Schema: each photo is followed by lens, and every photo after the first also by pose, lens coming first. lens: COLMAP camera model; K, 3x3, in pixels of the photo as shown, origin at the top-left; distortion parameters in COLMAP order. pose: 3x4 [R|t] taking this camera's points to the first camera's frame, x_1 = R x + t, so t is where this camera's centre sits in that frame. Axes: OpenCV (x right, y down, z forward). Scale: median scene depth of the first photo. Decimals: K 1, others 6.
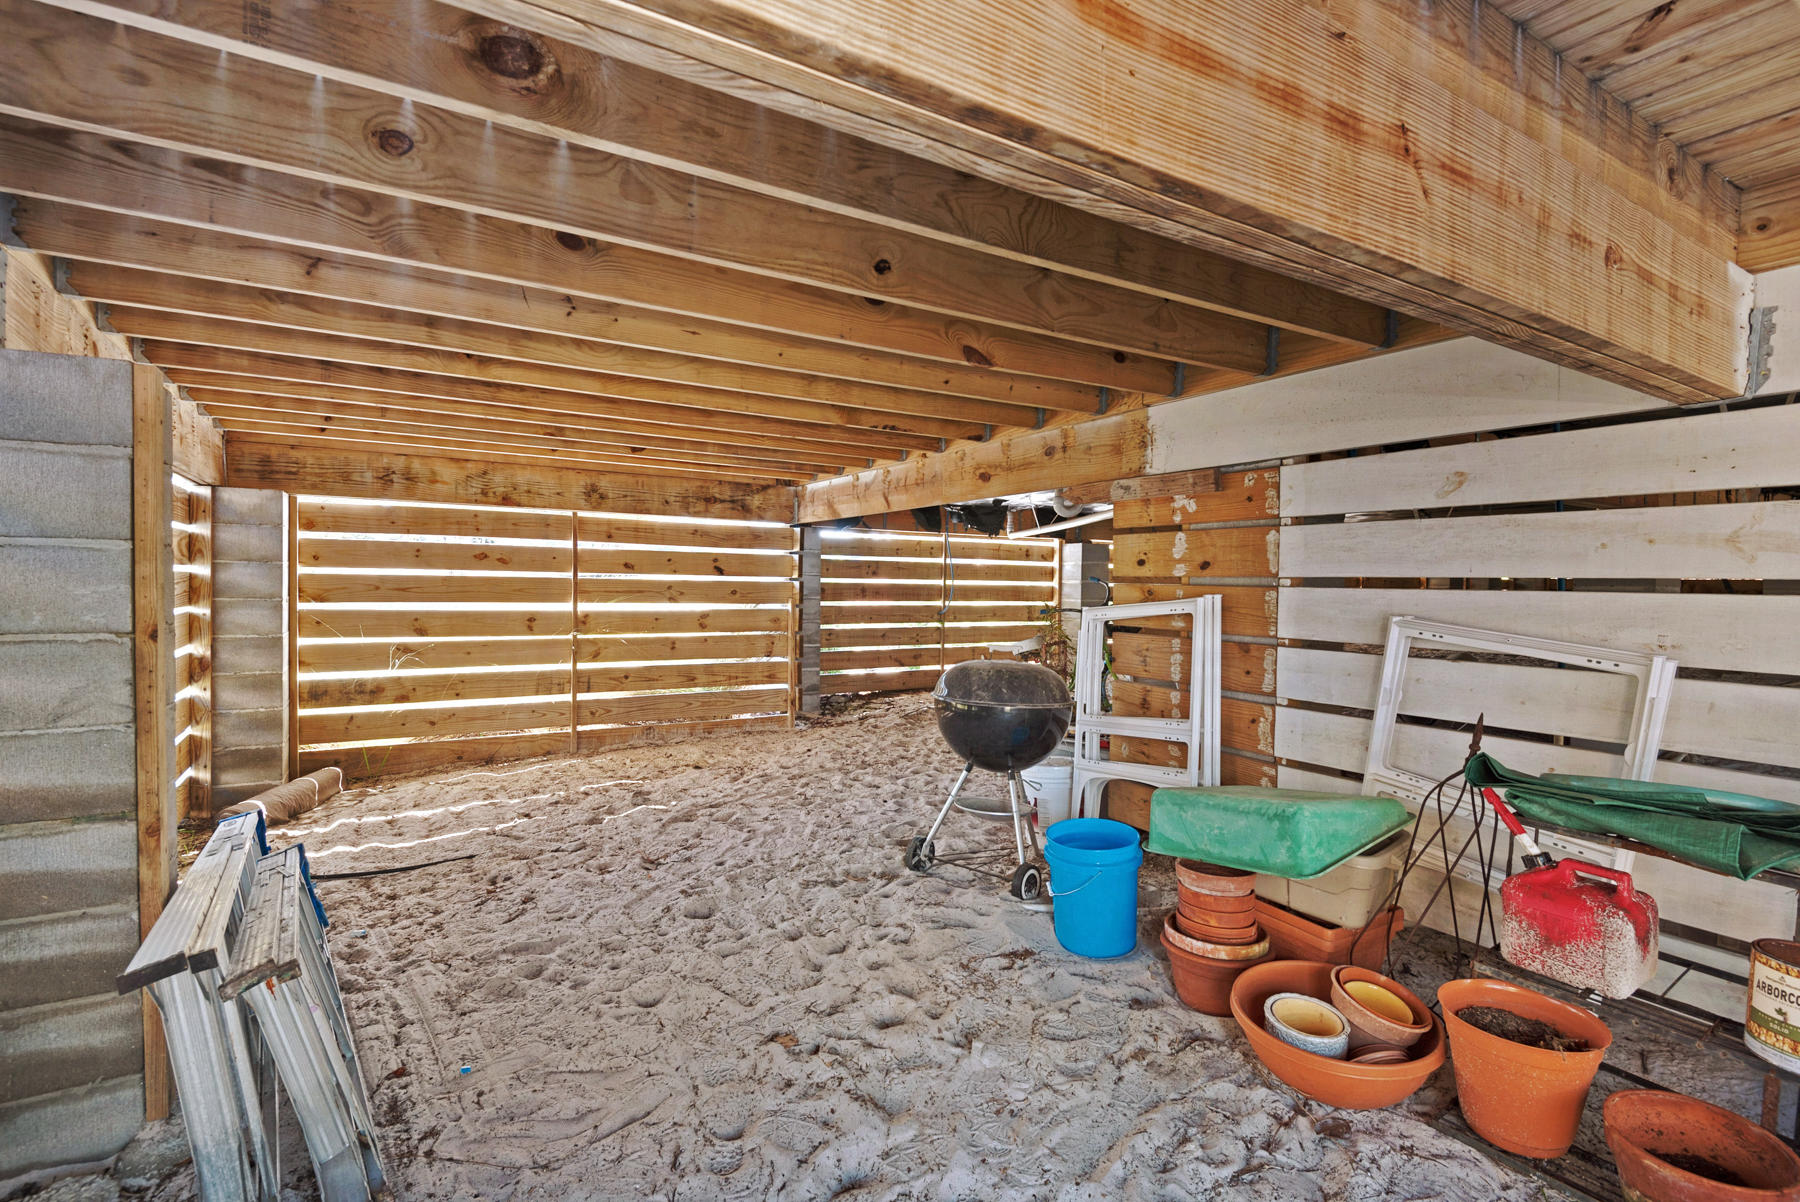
lens RADIAL K [[865.4, 0, 896.7], [0, 865.4, 593.2], [0, 0, 1]] dist [-0.003464, -0.000334]
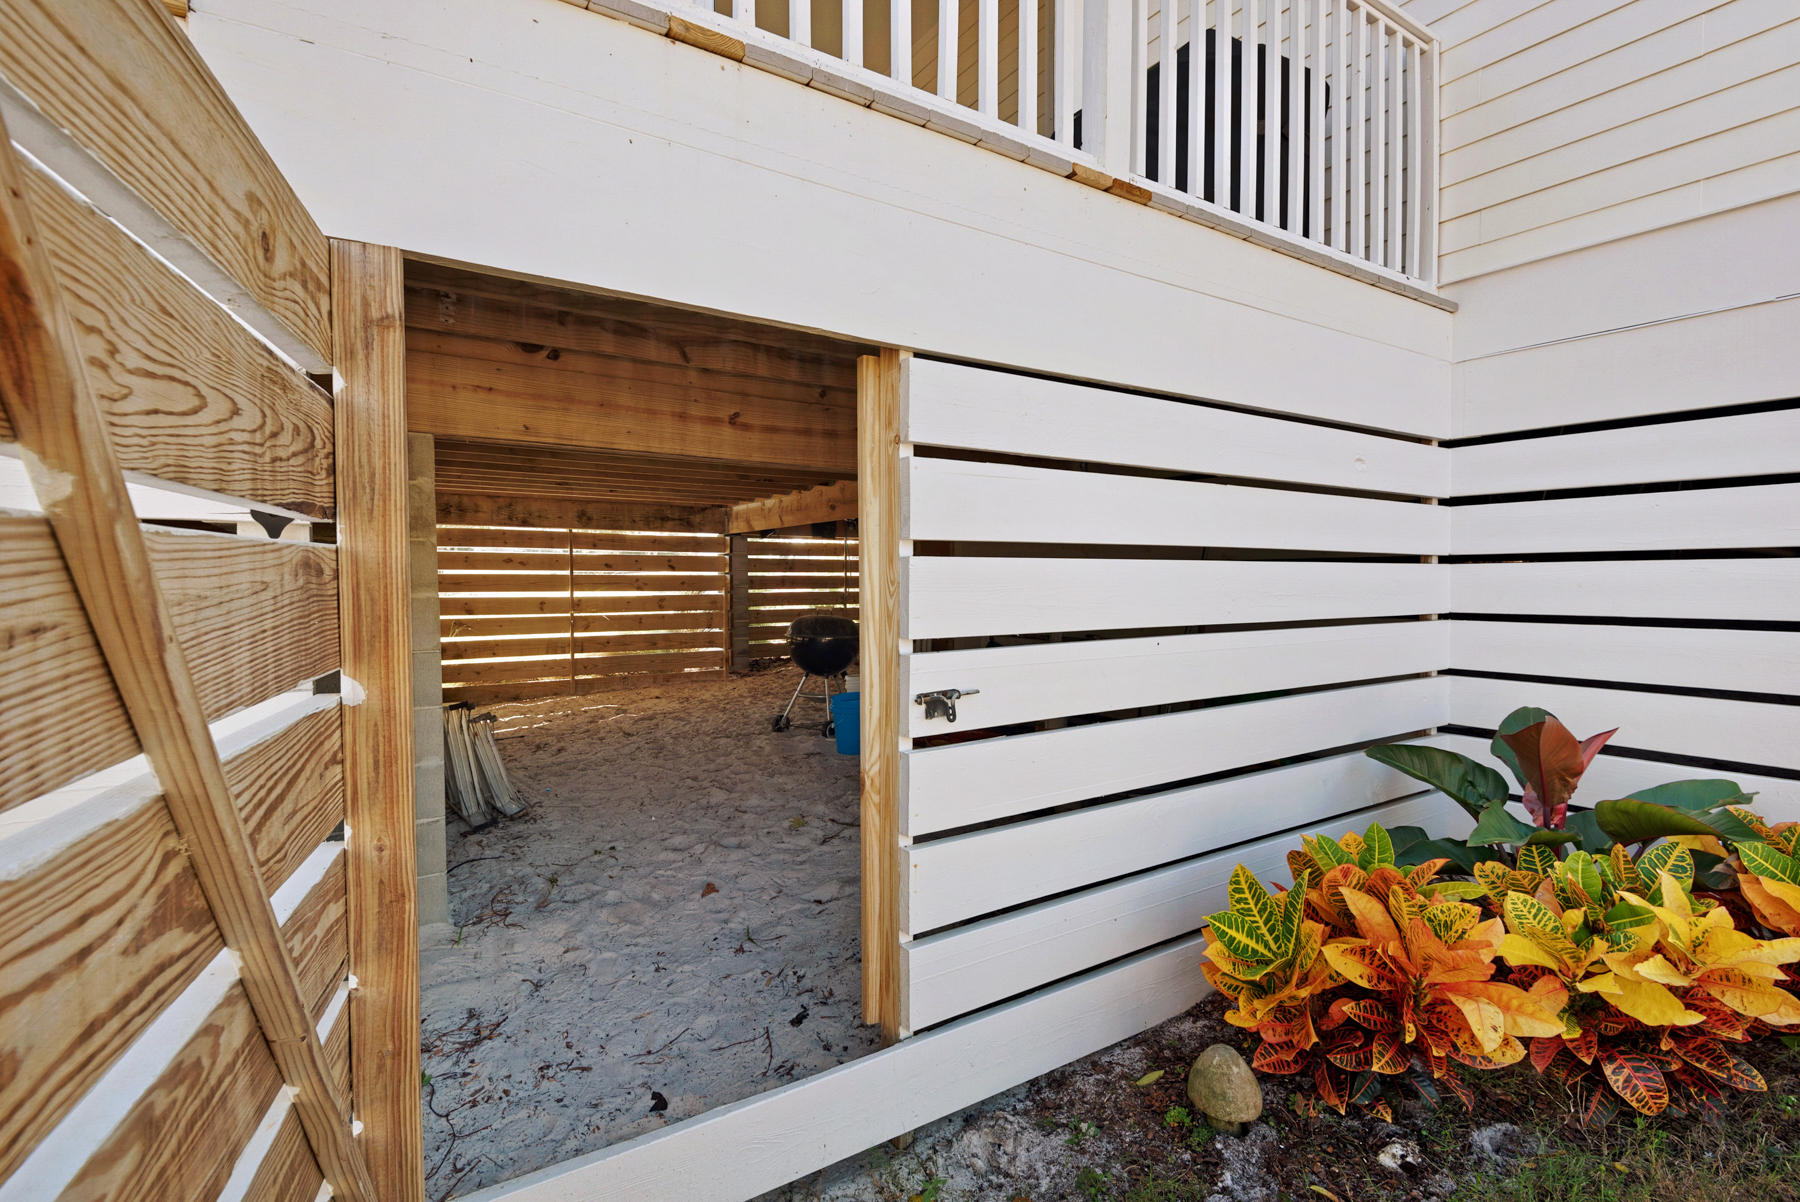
lens RADIAL K [[865.4, 0, 905.7], [0, 865.4, 598.5], [0, 0, 1]] dist [-0.003464, -0.000334]
pose [[0.998972, -0.016416, 0.042244, 0.130272], [0.015938, 0.999805, 0.011634, 0.015074], [-0.042427, -0.010948, 0.999040, -0.485528]]
